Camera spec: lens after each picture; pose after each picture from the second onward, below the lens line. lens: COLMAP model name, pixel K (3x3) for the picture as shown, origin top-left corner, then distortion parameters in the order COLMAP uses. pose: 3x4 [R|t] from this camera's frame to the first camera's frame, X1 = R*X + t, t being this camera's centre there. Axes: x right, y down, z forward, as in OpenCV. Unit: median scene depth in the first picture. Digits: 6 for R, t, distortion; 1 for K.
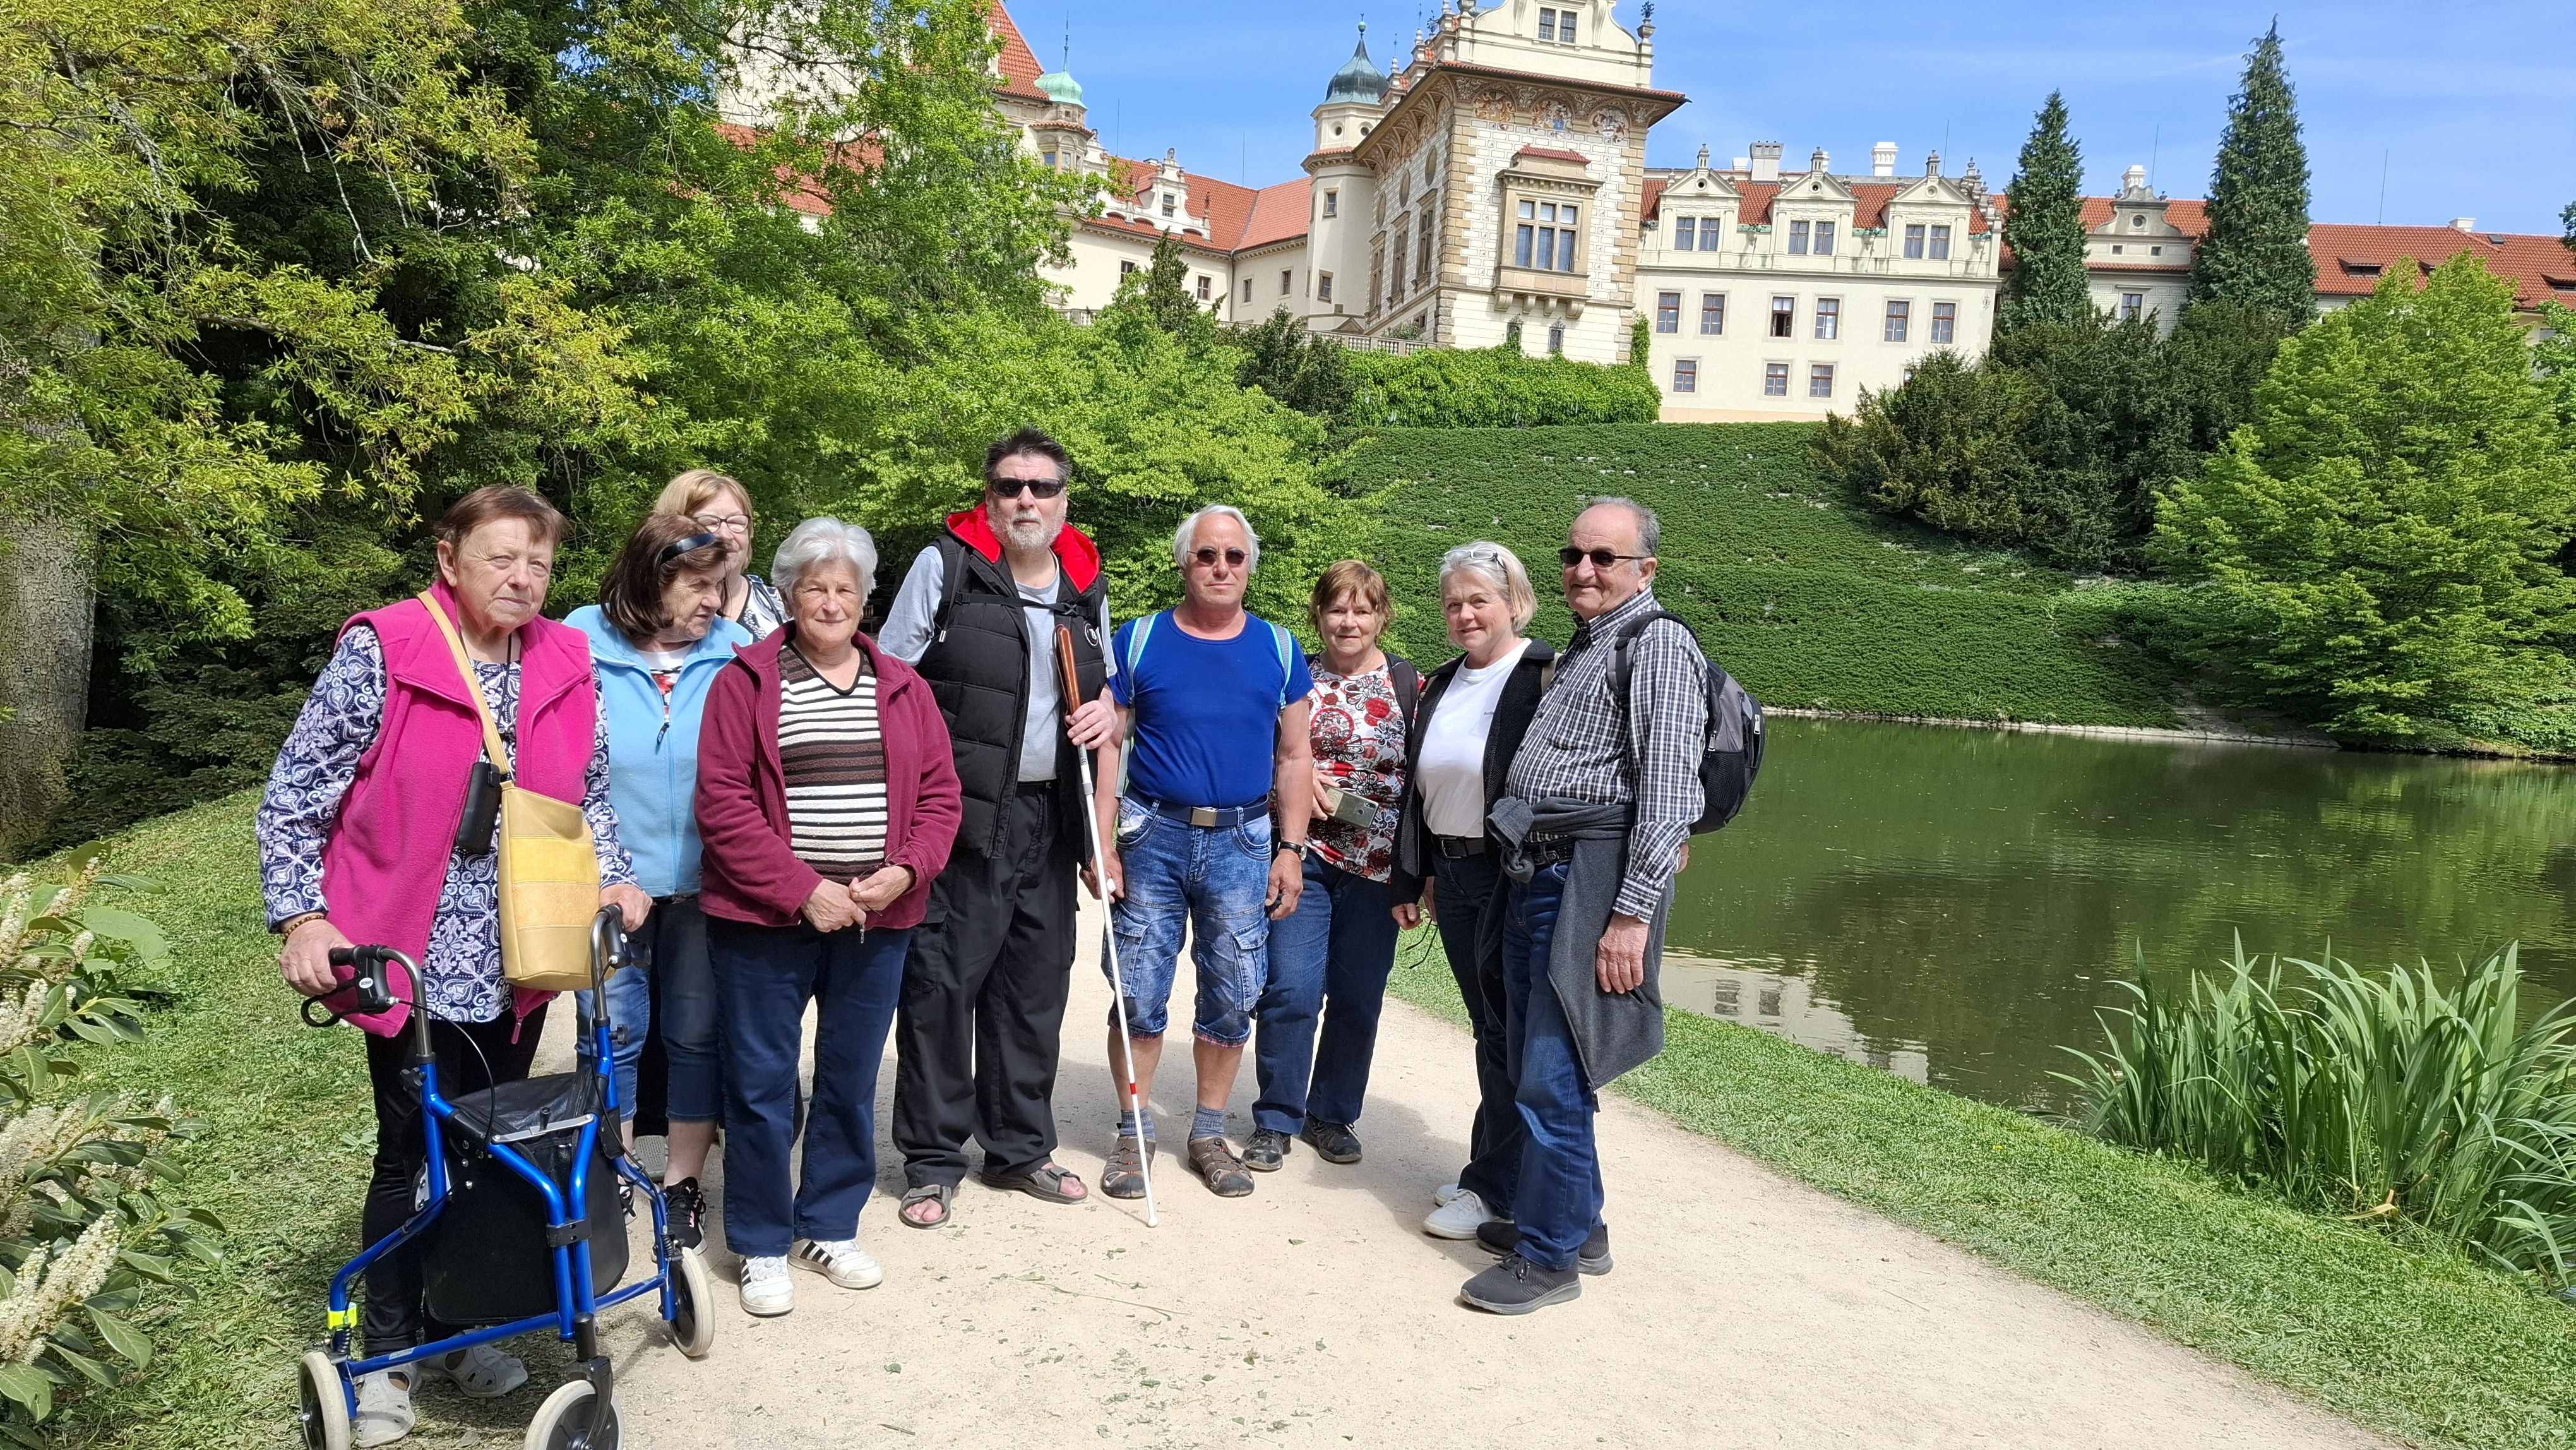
lens RADIAL K [[1826.3, 0, 1288.0], [0, 1826.3, 725.0], [0, 0, 1]] dist [0.192682, -0.249327]
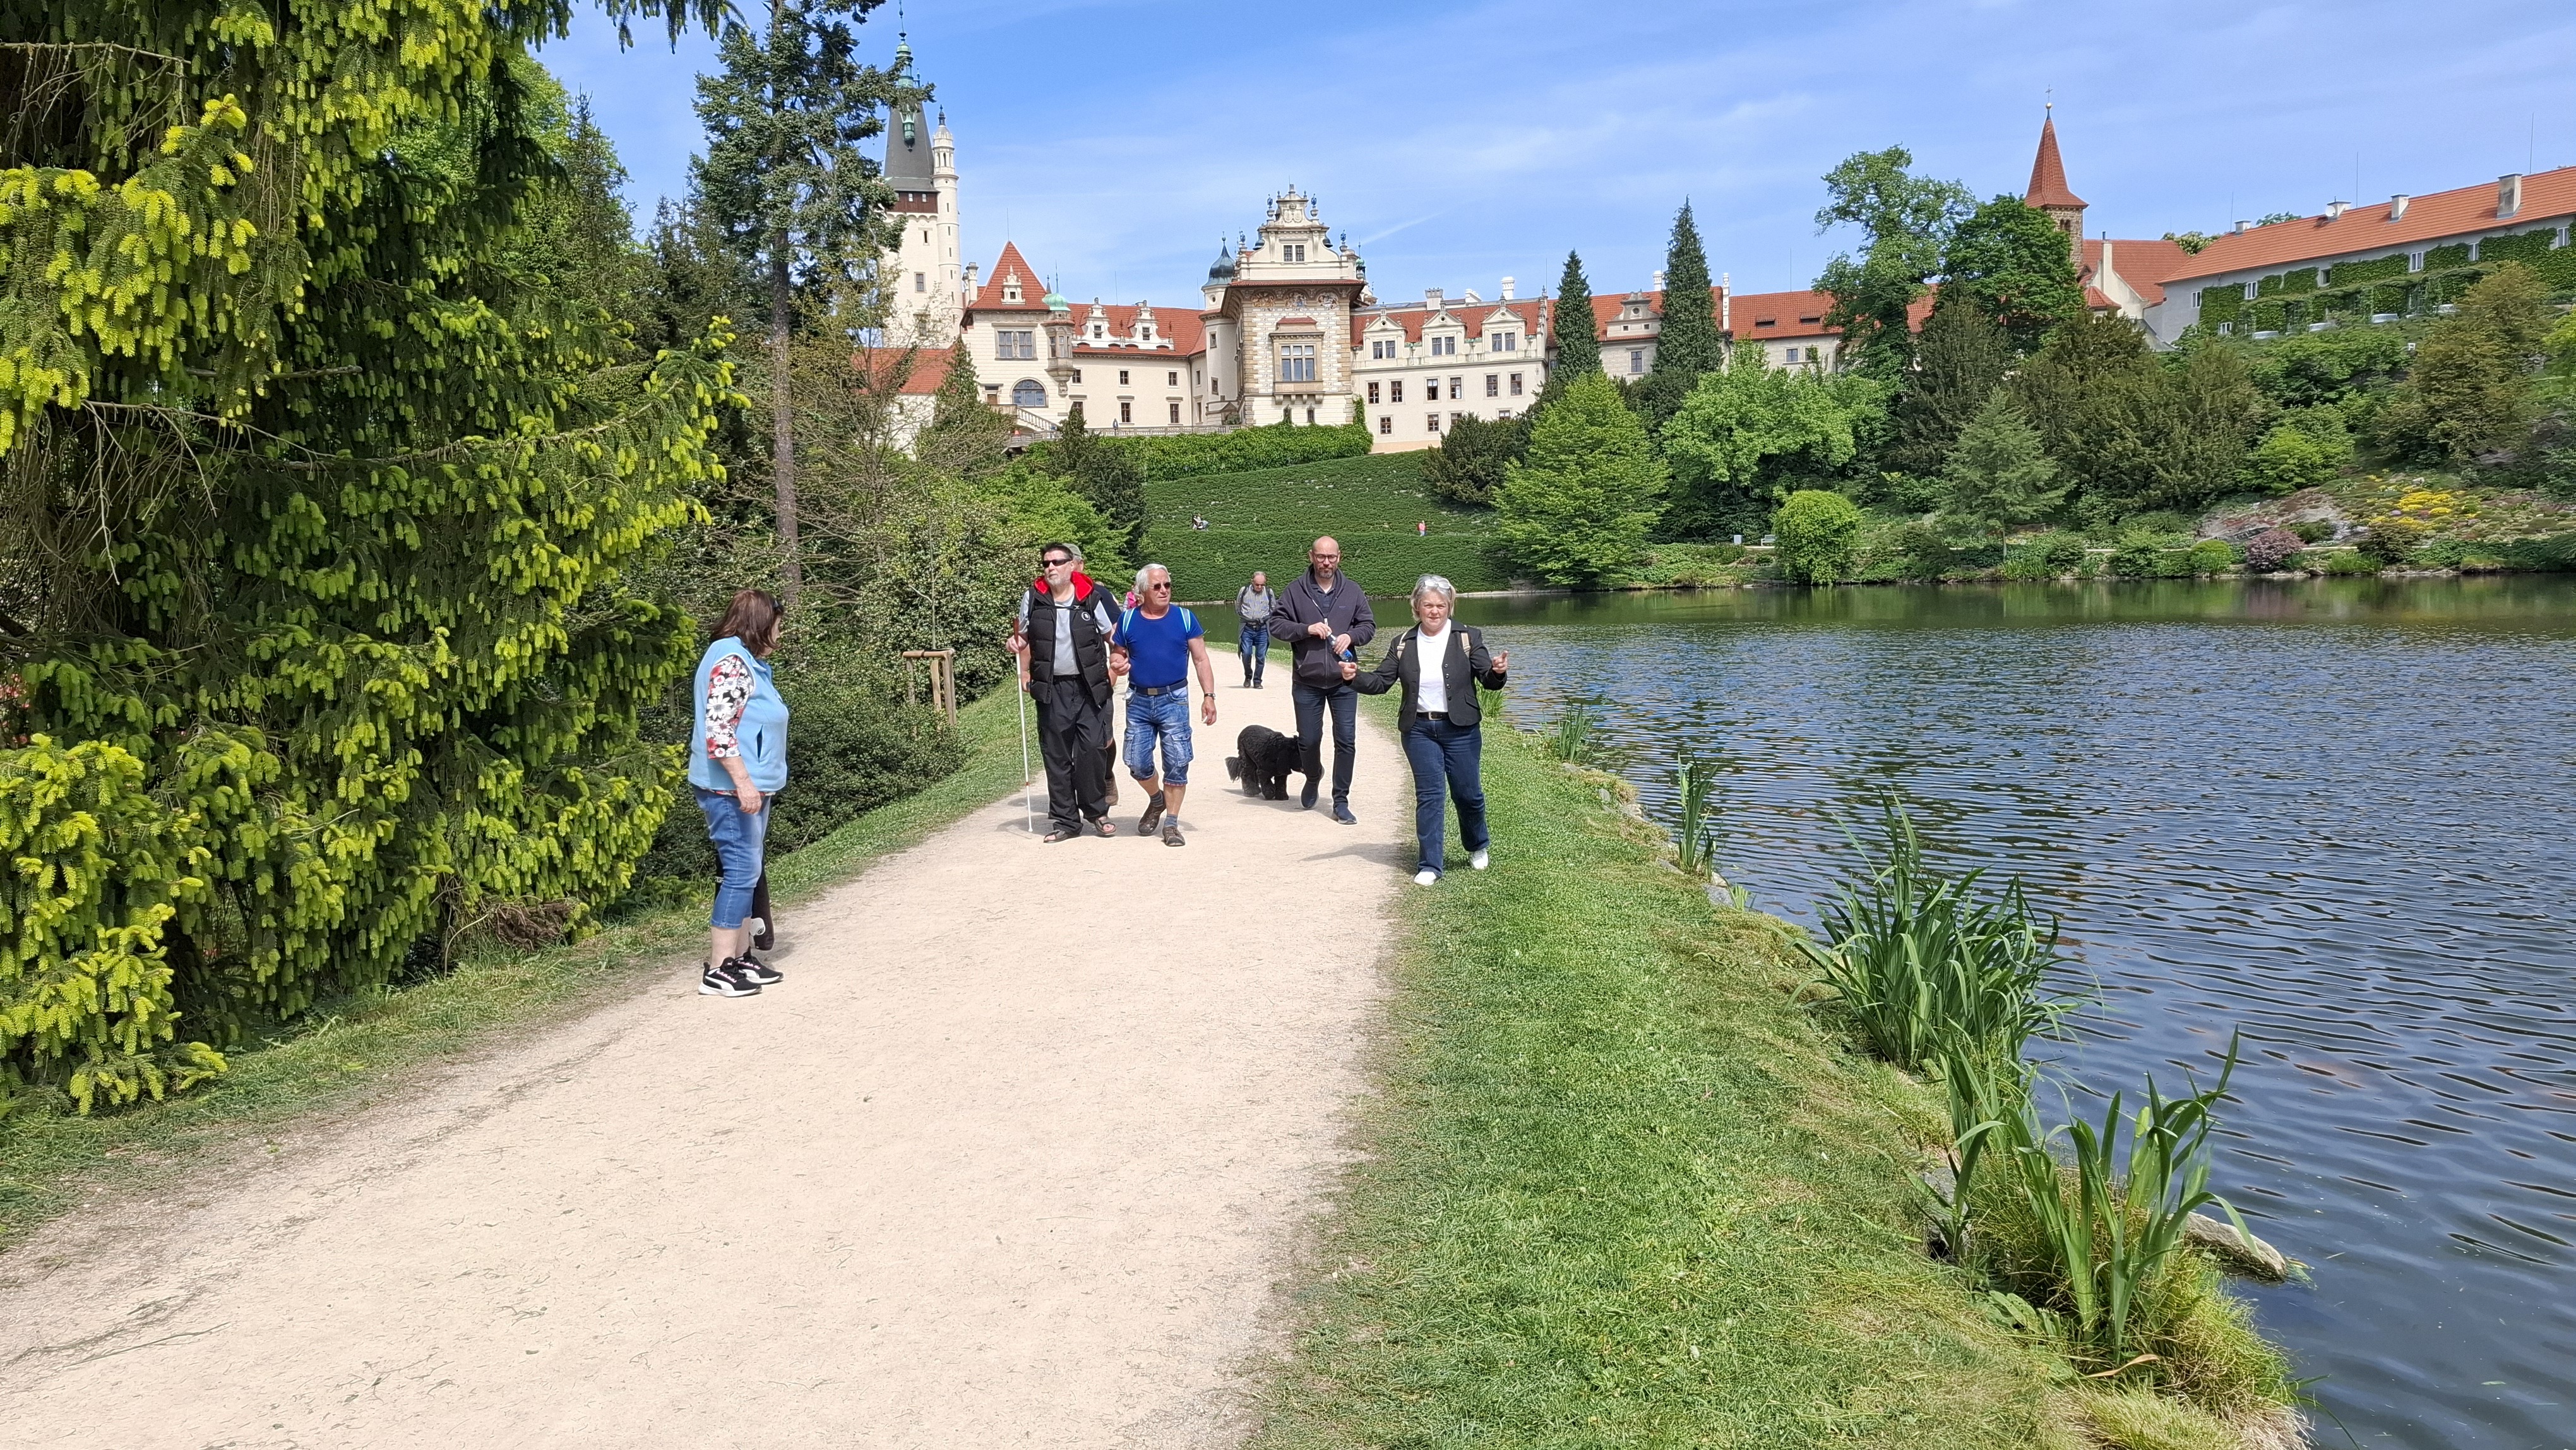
lens RADIAL K [[1826.3, 0, 1288.0], [0, 1826.3, 725.0], [0, 0, 1]] dist [0.192682, -0.249327]
pose [[0.987411, -0.086280, -0.132574, 0.341834], [0.089925, 0.995711, 0.021747, 0.065345], [0.130129, -0.033395, 0.990935, -0.880792]]
